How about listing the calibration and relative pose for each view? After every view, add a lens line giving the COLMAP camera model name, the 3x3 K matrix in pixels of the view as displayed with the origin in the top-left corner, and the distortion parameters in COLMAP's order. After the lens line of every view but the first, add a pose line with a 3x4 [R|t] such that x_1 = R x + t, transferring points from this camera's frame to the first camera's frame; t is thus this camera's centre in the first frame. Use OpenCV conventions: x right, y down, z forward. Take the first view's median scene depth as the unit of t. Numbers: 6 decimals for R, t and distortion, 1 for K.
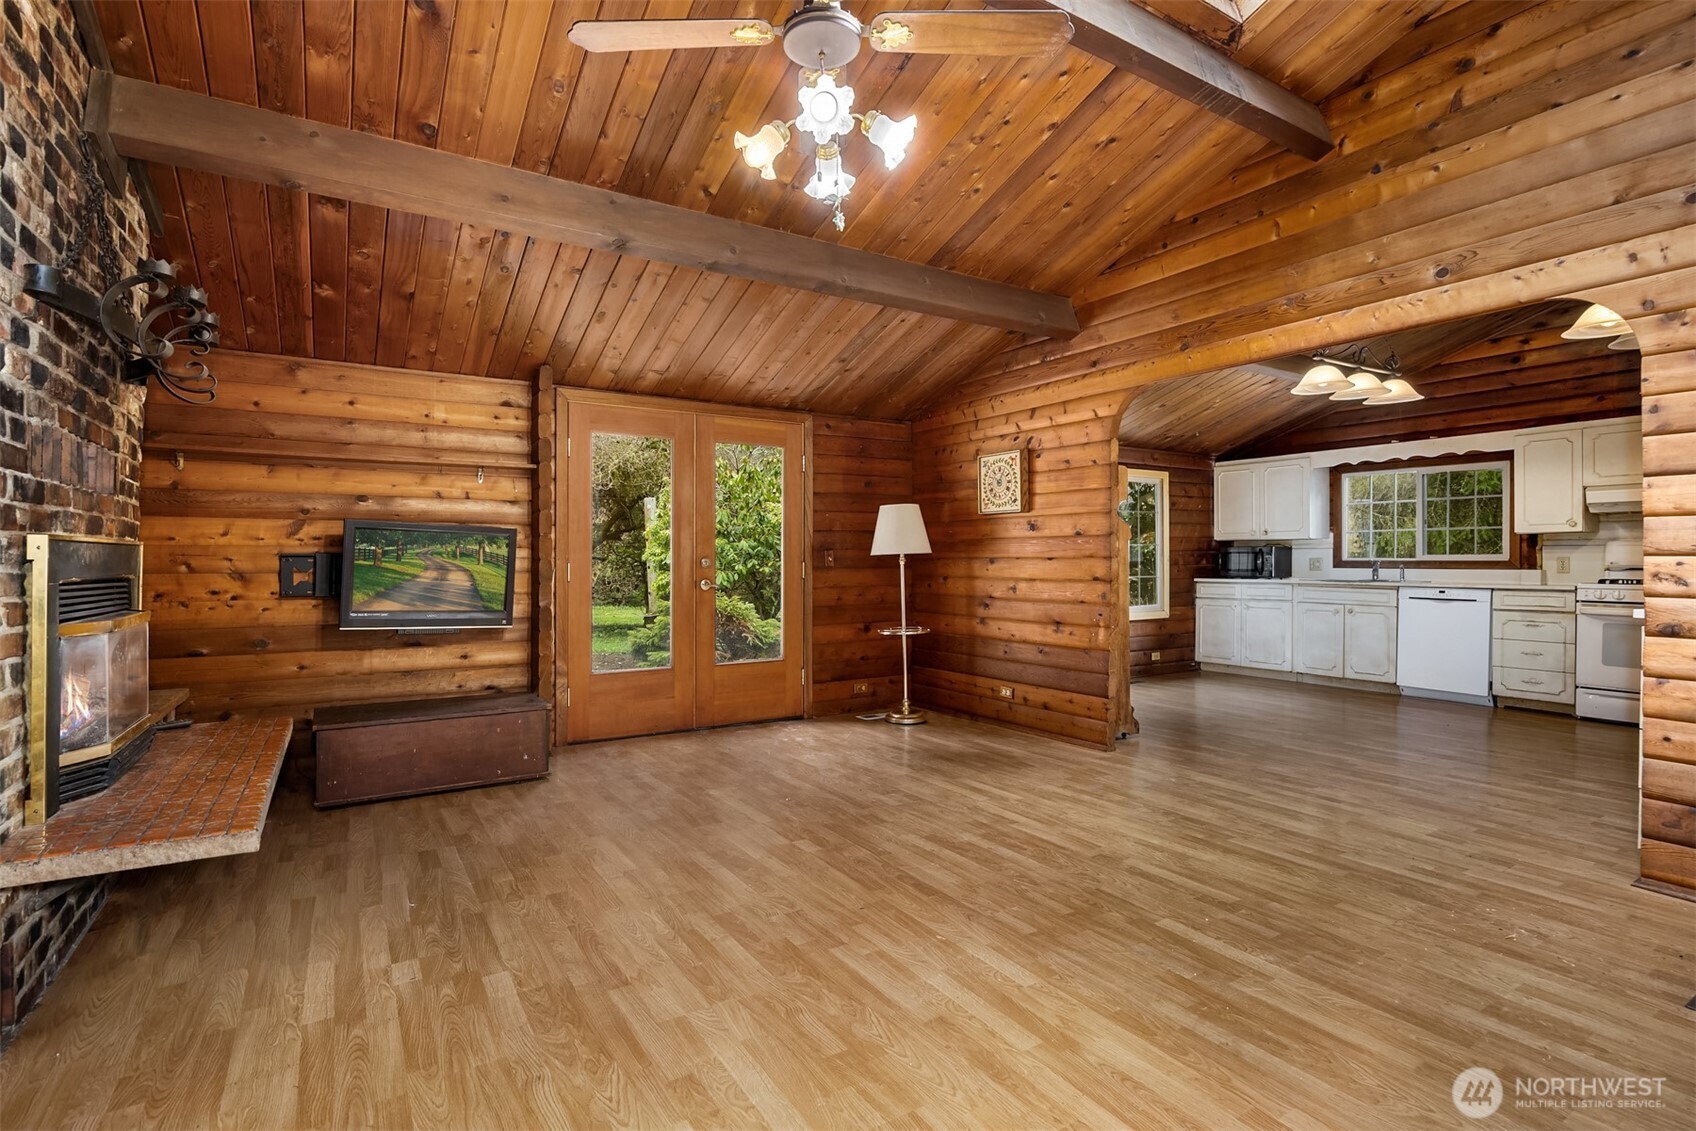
lens RADIAL K [[815.1, 0, 841.2], [0, 815.1, 562.7], [0, 0, 1]] dist [-0.006177, -0.001494]
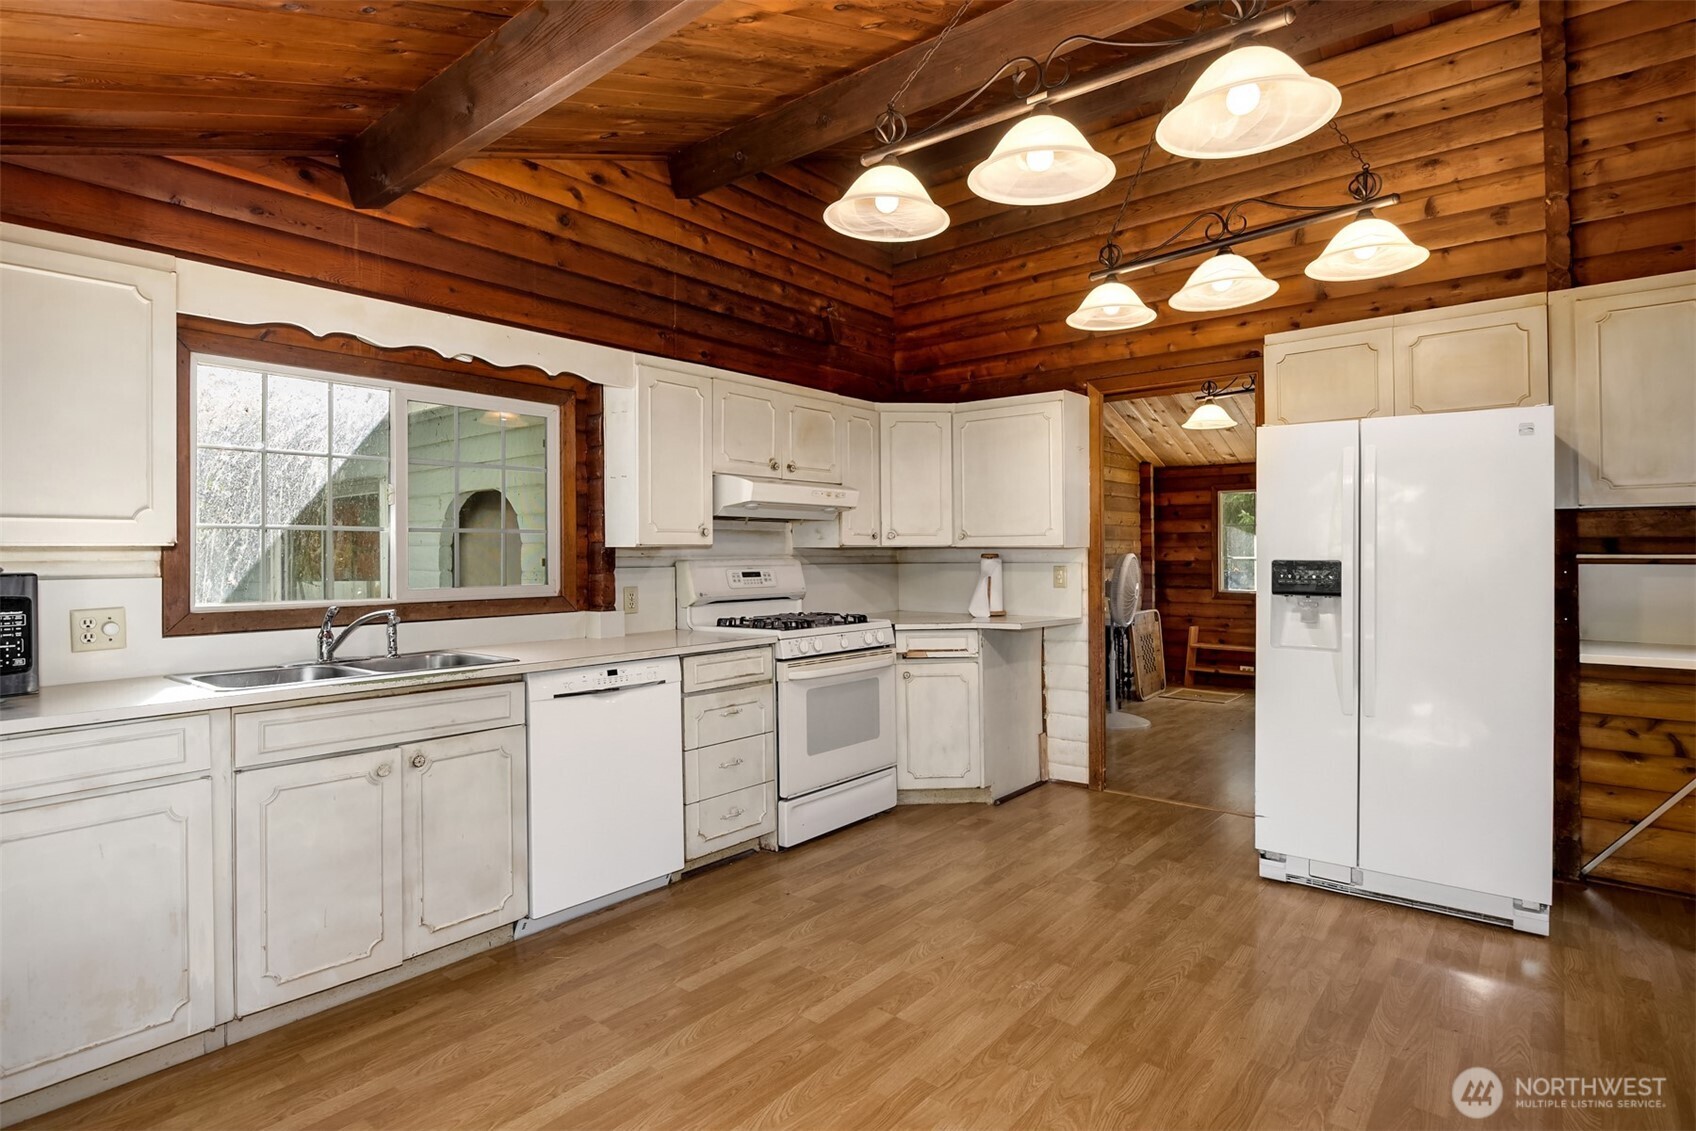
lens RADIAL K [[870.7, 0, 809.5], [0, 870.7, 551.3], [0, 0, 1]] dist [-0.009608, 0.000484]
pose [[-0.299700, 0.003903, 0.954026, 0.266730], [0.008410, 0.999964, -0.001449, -0.032637], [-0.953997, 0.007589, -0.299722, 1.131351]]
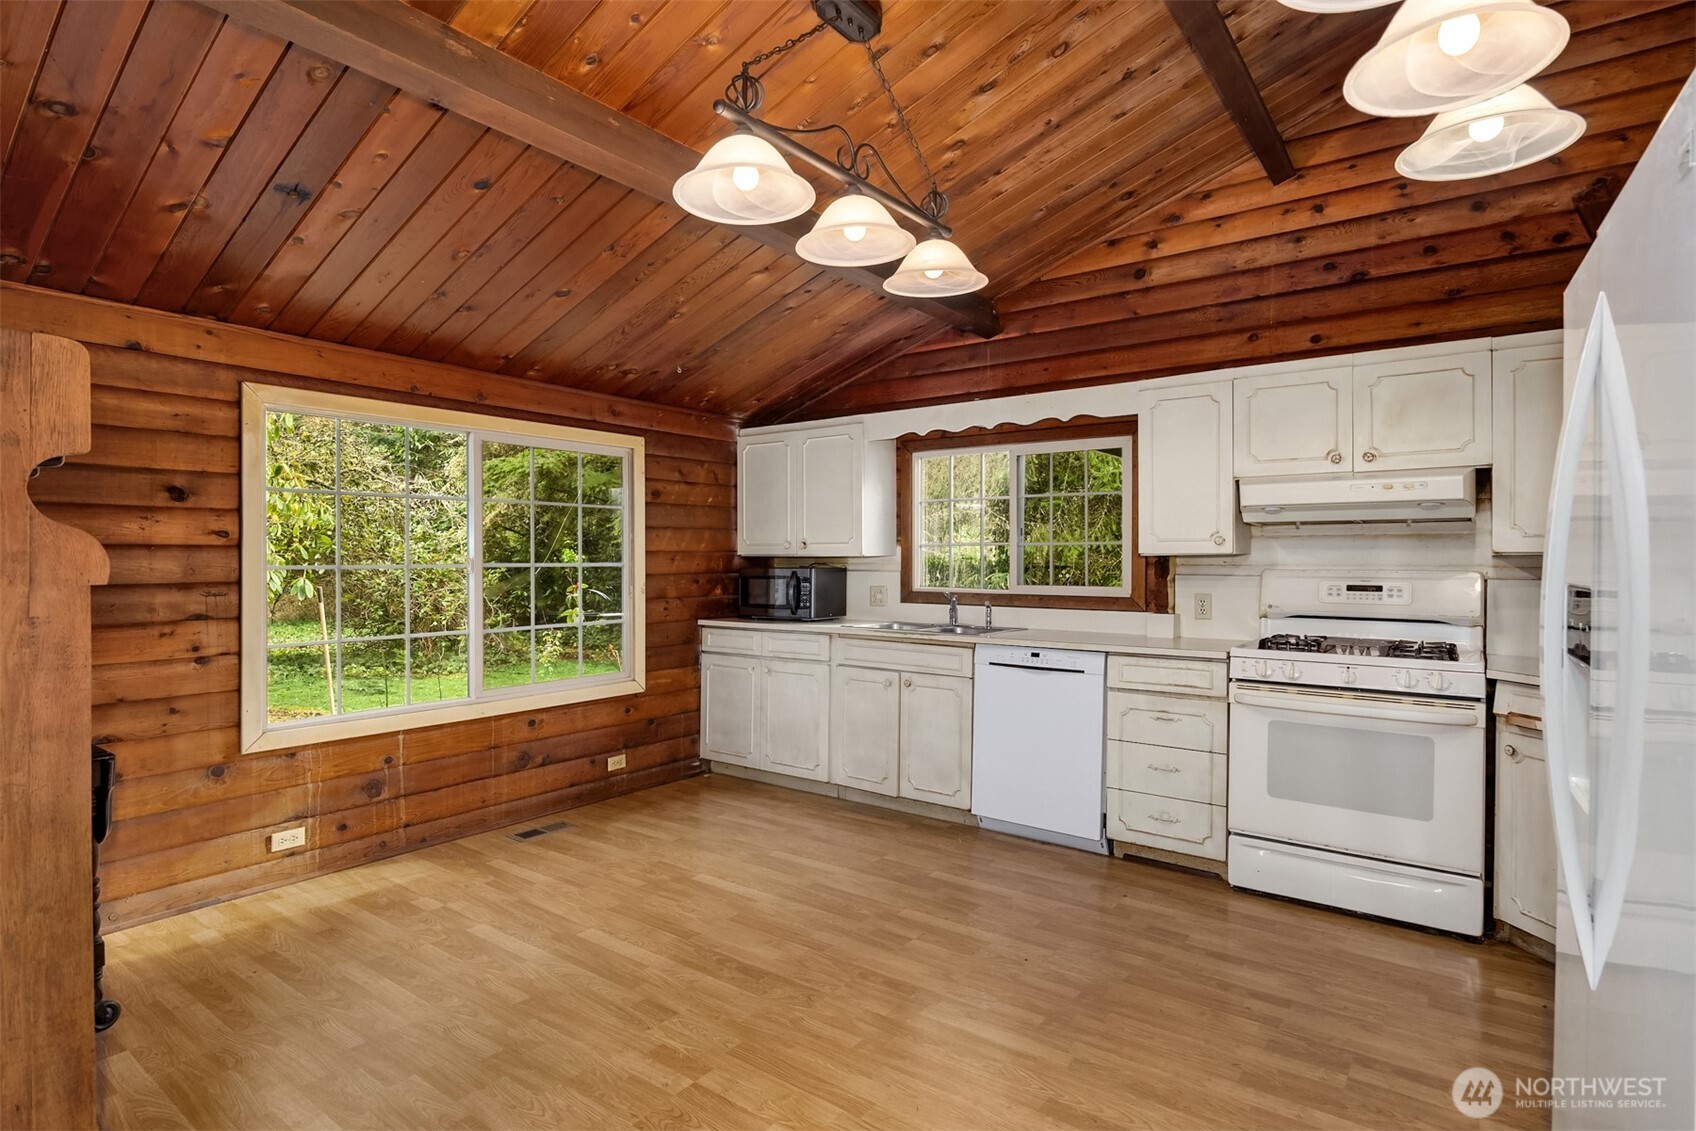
lens RADIAL K [[870.7, 0, 844.7], [0, 870.7, 557.1], [0, 0, 1]] dist [-0.009608, 0.000484]
pose [[0.933435, 0.003325, 0.358731, 0.427405], [-0.001184, 0.999980, -0.006187, -0.032102], [-0.358745, 0.005350, 0.933420, 0.514164]]
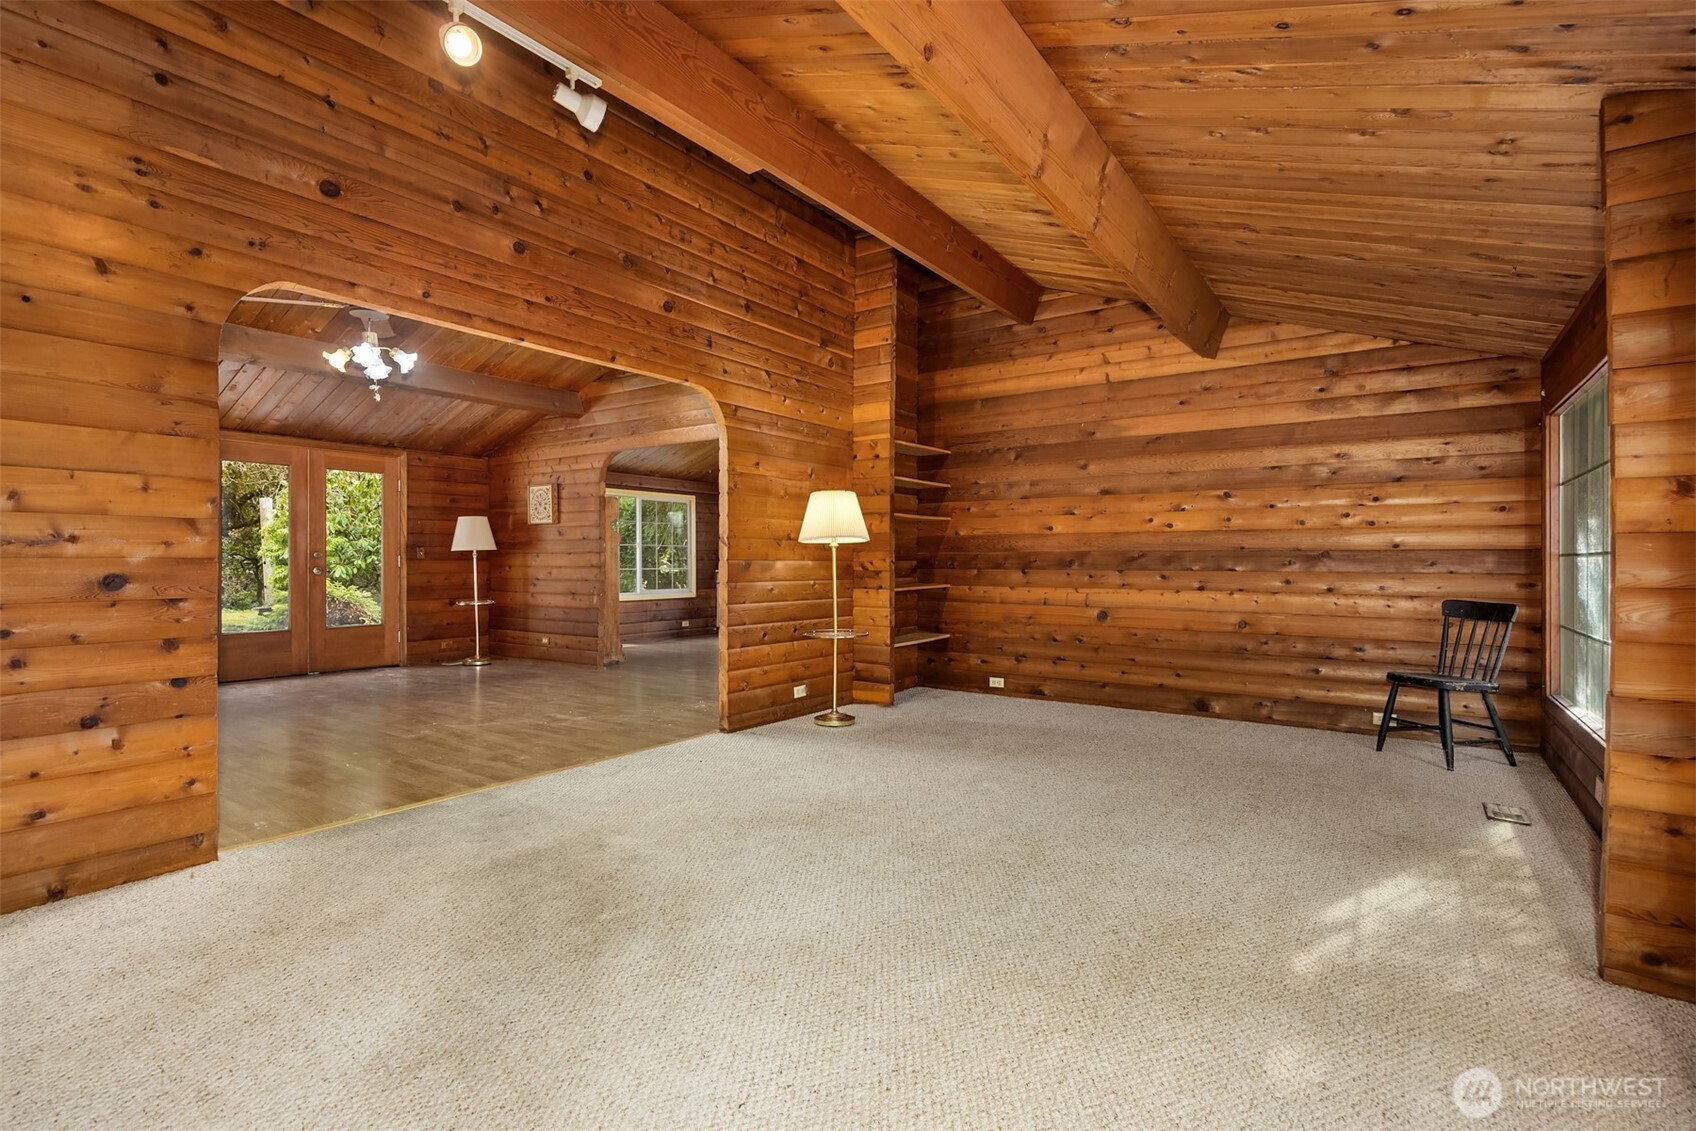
lens RADIAL K [[815.1, 0, 843.2], [0, 815.1, 569.1], [0, 0, 1]] dist [-0.006177, -0.001494]
pose [[0.923957, 0.000343, 0.382495, 0.124682], [-0.002486, 0.999984, 0.005109, 0.013952], [-0.382487, -0.005671, 0.923943, -0.591611]]
